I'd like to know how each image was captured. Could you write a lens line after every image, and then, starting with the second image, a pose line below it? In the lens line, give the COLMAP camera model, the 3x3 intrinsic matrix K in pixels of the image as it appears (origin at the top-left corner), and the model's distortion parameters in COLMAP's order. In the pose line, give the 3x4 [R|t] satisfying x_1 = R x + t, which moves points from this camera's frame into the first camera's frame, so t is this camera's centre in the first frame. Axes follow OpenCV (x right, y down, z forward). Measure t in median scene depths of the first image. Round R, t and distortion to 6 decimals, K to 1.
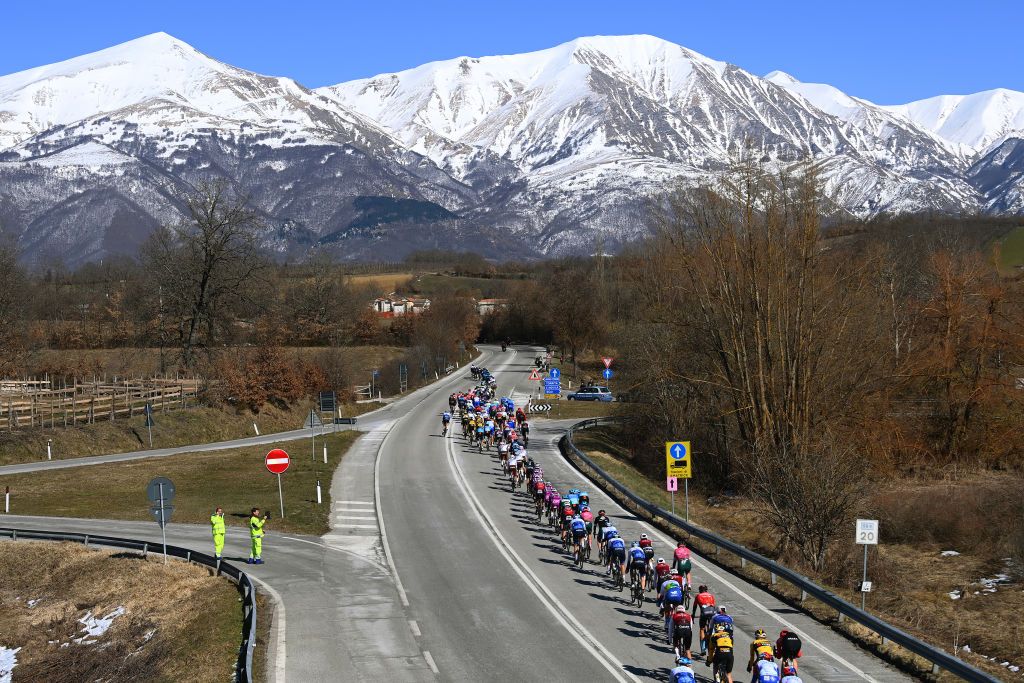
lens RADIAL K [[2073.2, 0, 511.9], [0, 2073.2, 341.6], [0, 0, 1]] dist [-0.023128, 0.000000]
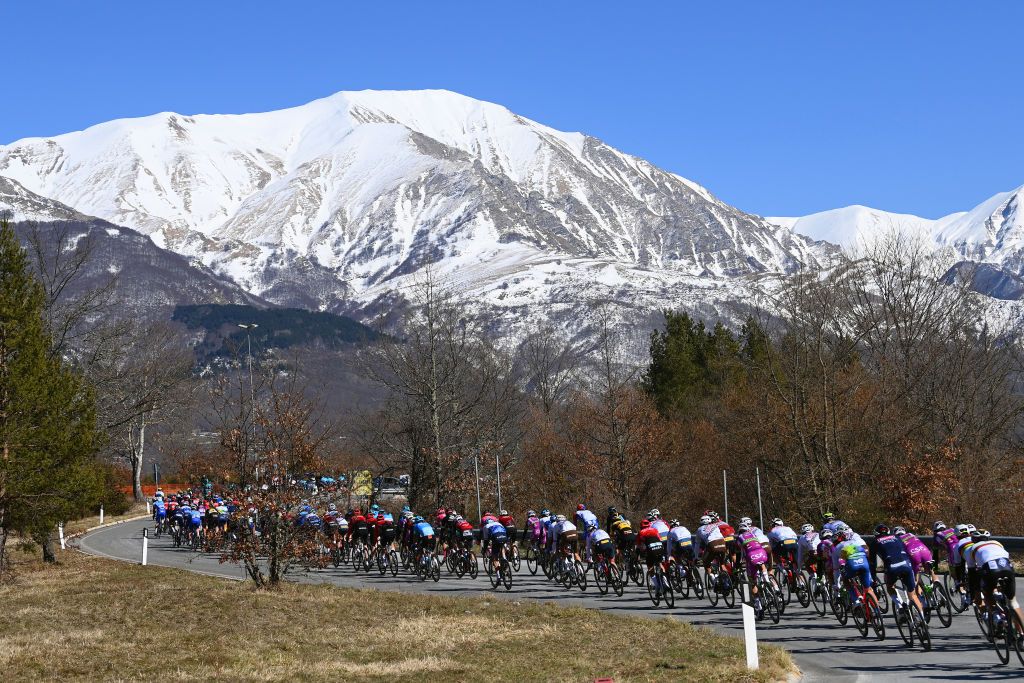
lens RADIAL K [[2481.0, 0, 512.2], [0, 2481.0, 341.4], [0, 0, 1]] dist [0.105311, 0.000000]
pose [[0.959521, -0.003818, 0.281611, -0.137587], [0.033706, 0.994278, -0.101364, 0.003337], [-0.279613, 0.106753, 0.954160, 0.318192]]
